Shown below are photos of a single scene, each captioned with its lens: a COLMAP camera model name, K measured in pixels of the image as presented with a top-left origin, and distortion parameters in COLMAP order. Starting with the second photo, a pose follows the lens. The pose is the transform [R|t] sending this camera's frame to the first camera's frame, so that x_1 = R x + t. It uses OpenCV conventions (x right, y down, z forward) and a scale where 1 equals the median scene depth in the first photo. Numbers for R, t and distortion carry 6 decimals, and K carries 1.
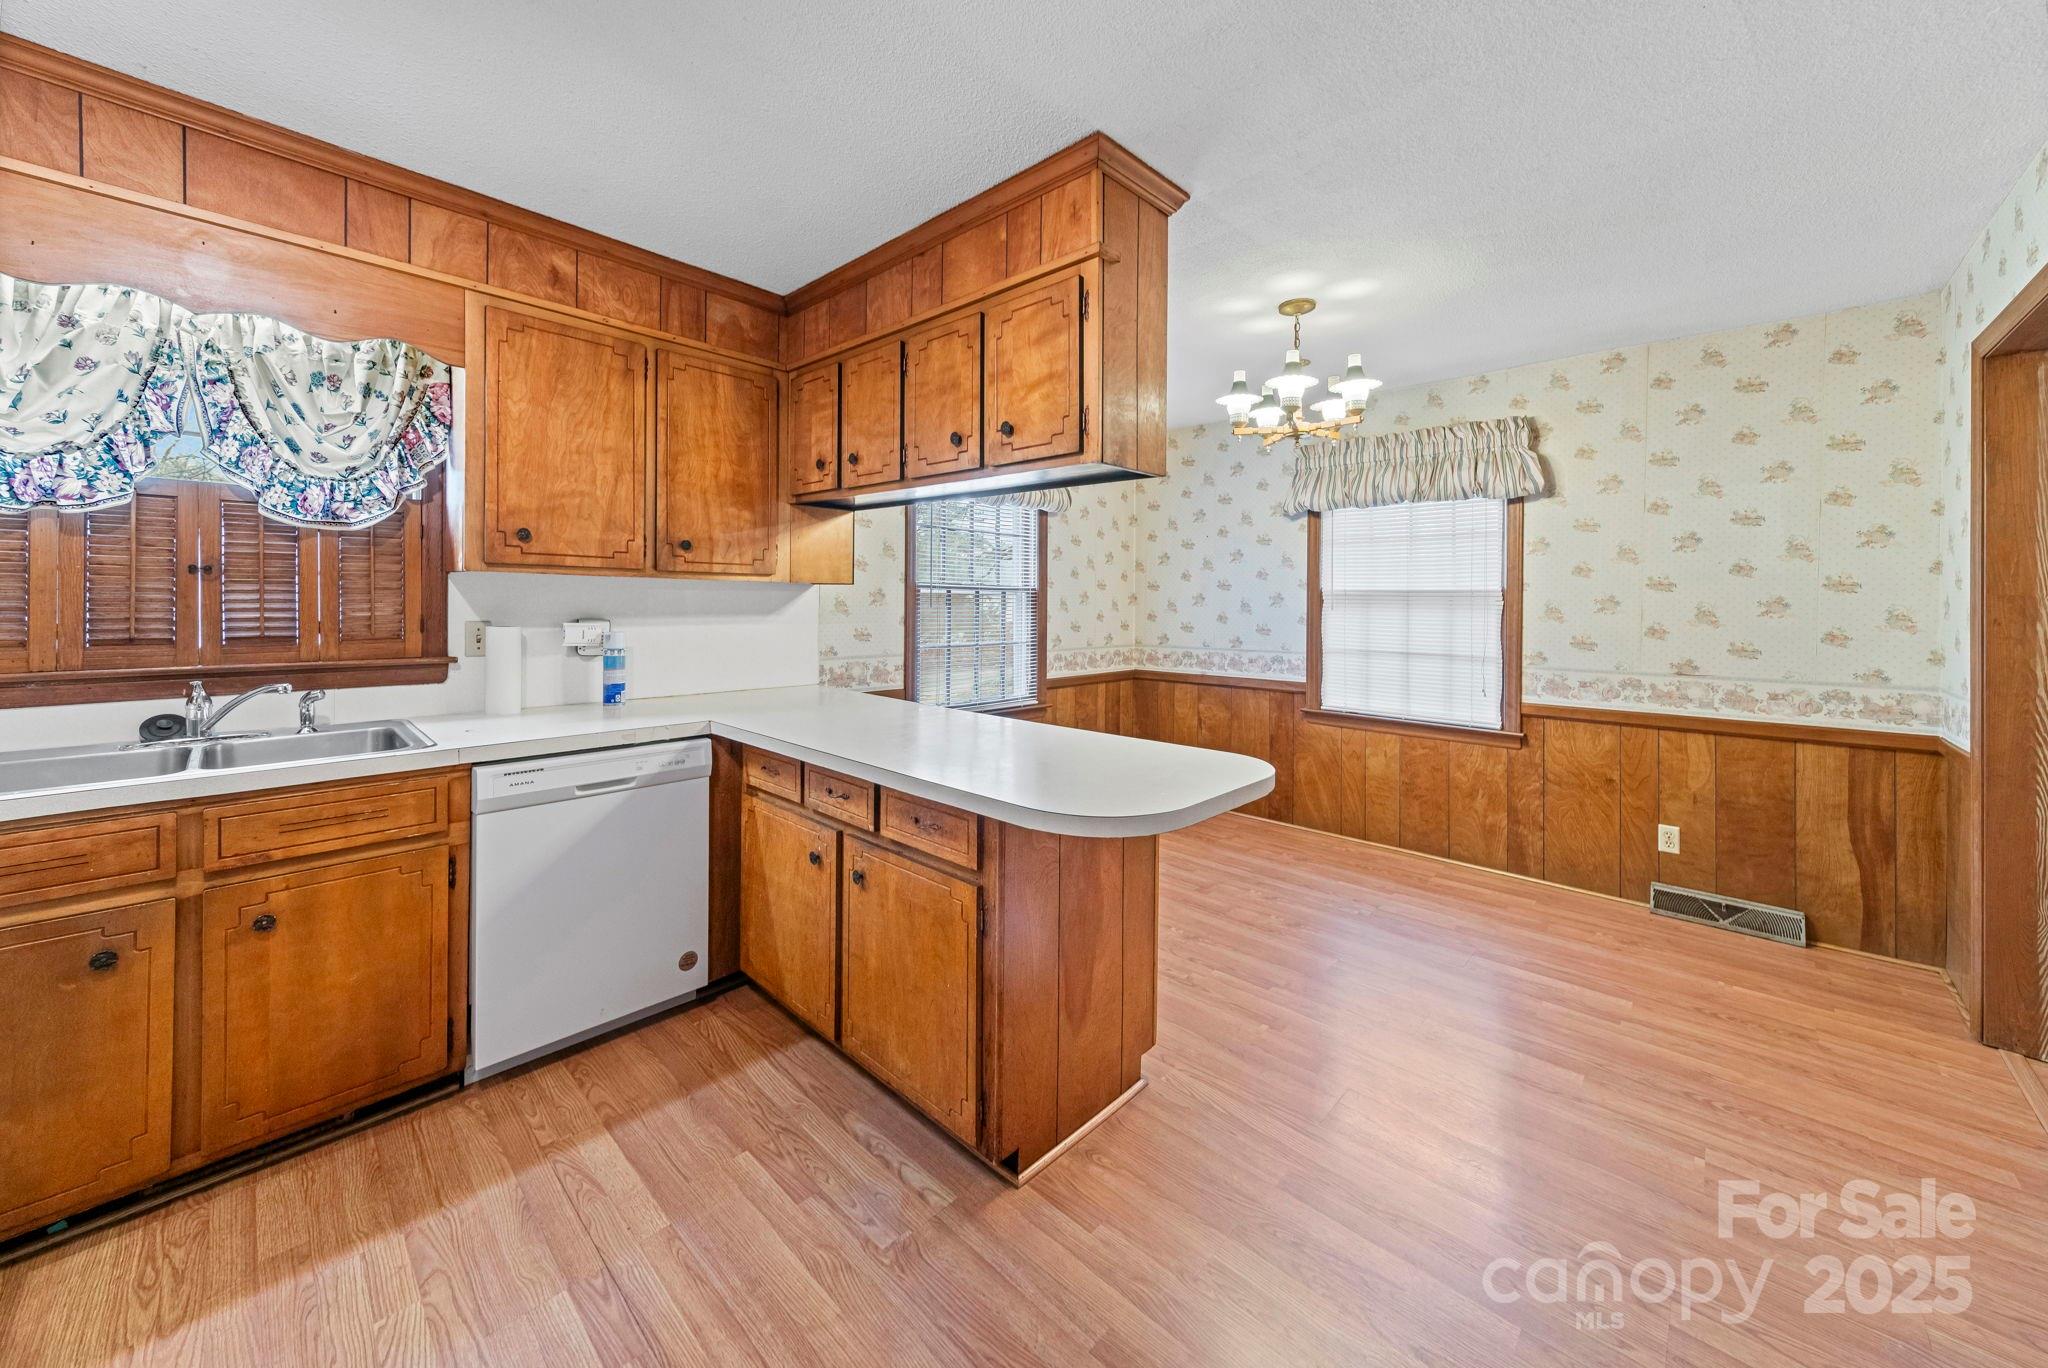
lens RADIAL K [[756.5, 0, 1020.7], [0, 756.5, 626.0], [0, 0, 1]] dist [0.013024, 0.000109]
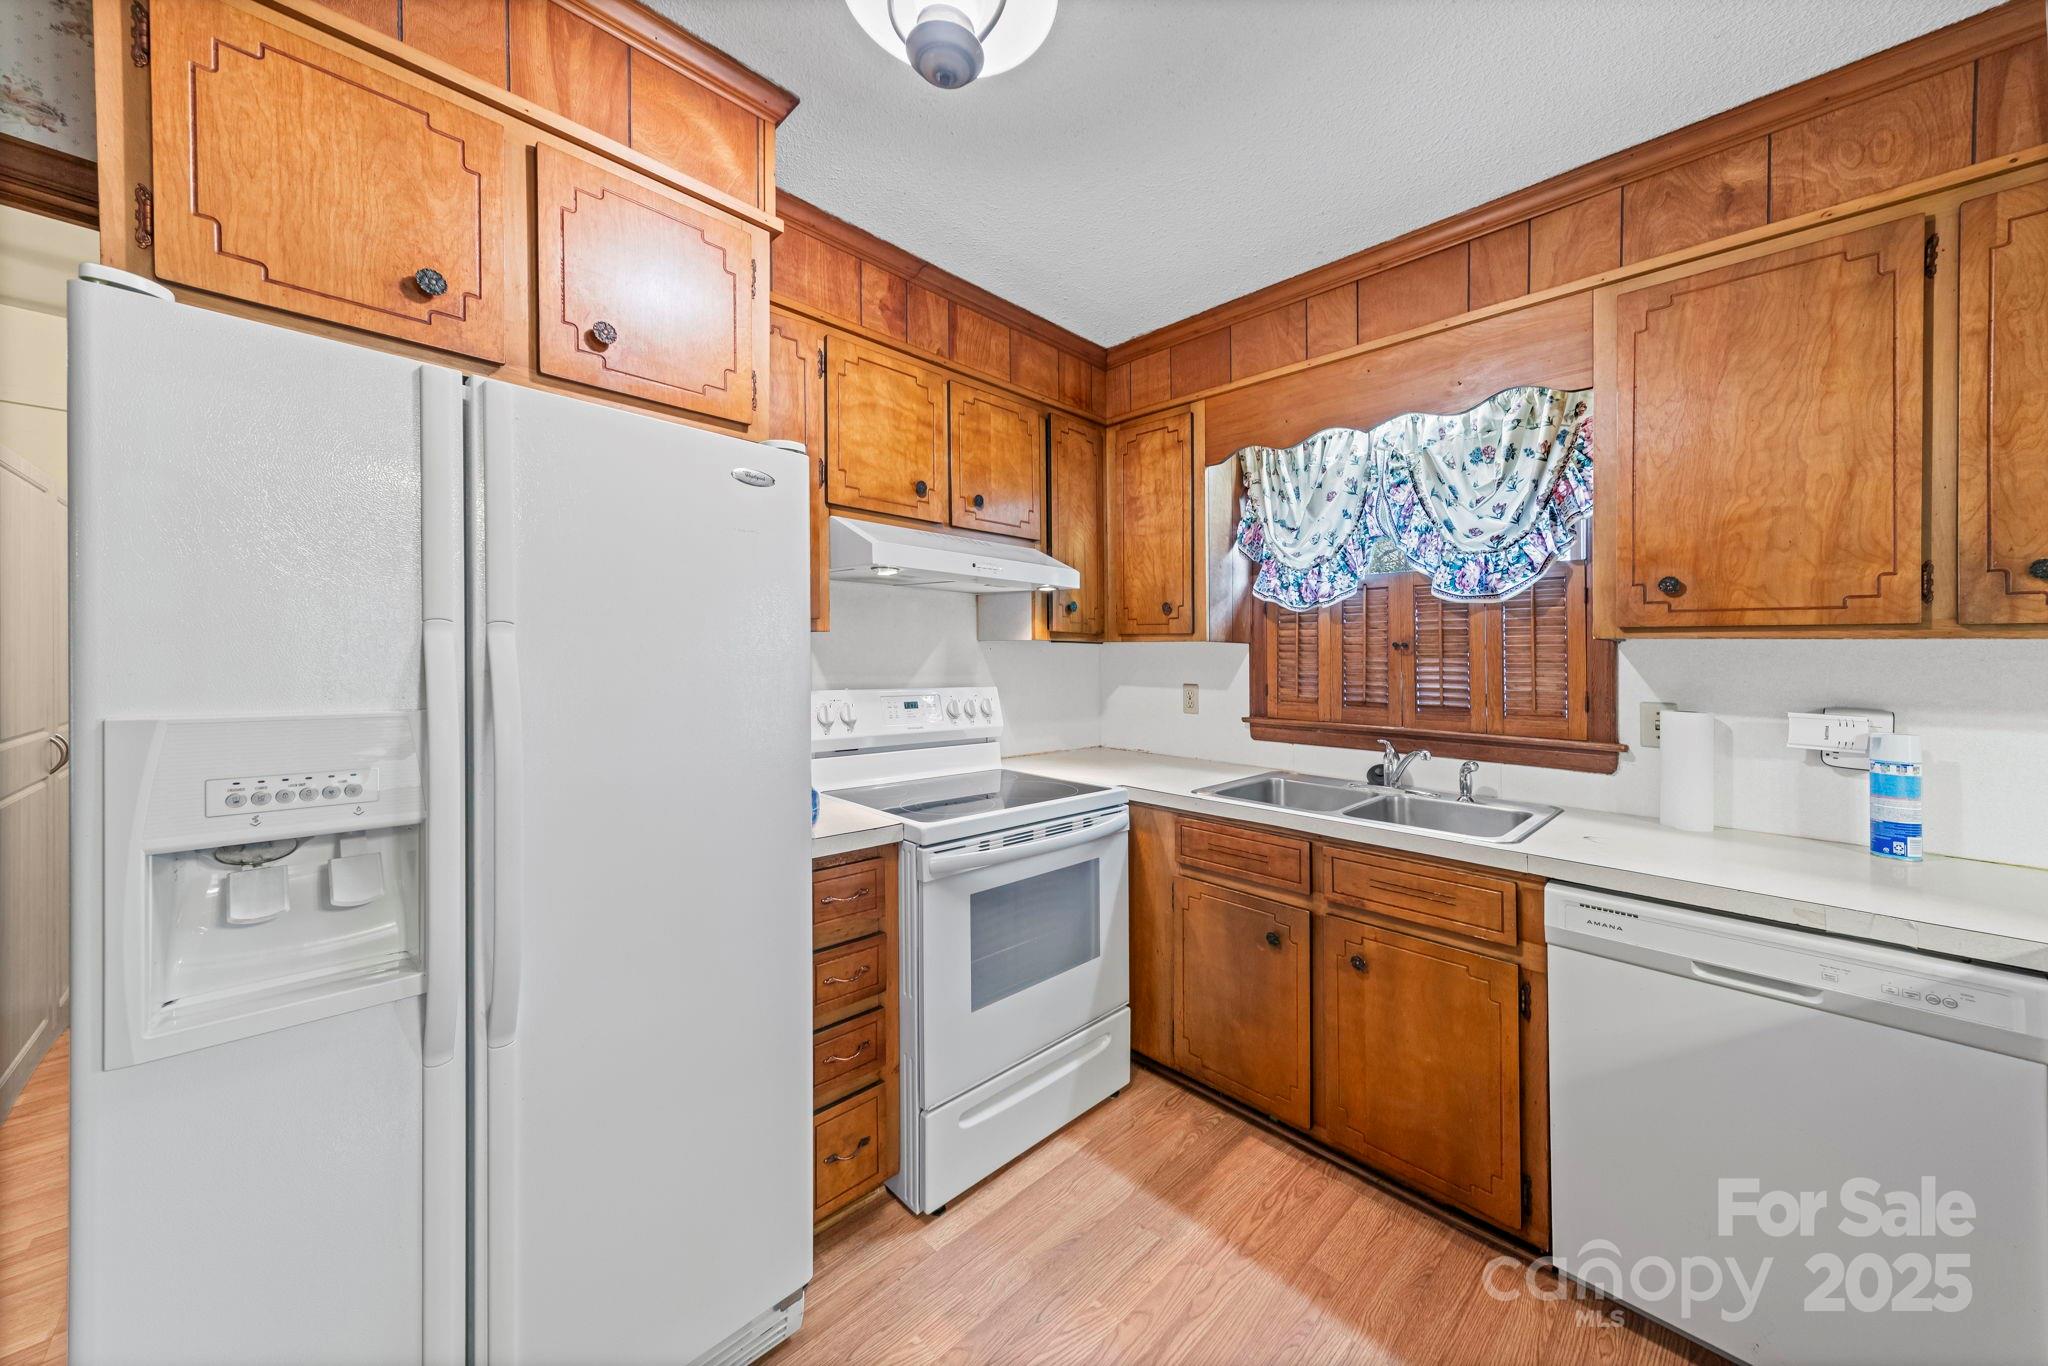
lens RADIAL K [[715.4, 0, 1038.9], [0, 715.4, 668.8], [0, 0, 1]] dist [0.007012, 0.000022]
pose [[-0.020336, 0.005048, -0.999780, 0.031391], [-0.047300, 0.998863, 0.006005, -0.012170], [0.998674, 0.047412, -0.020074, 0.301707]]
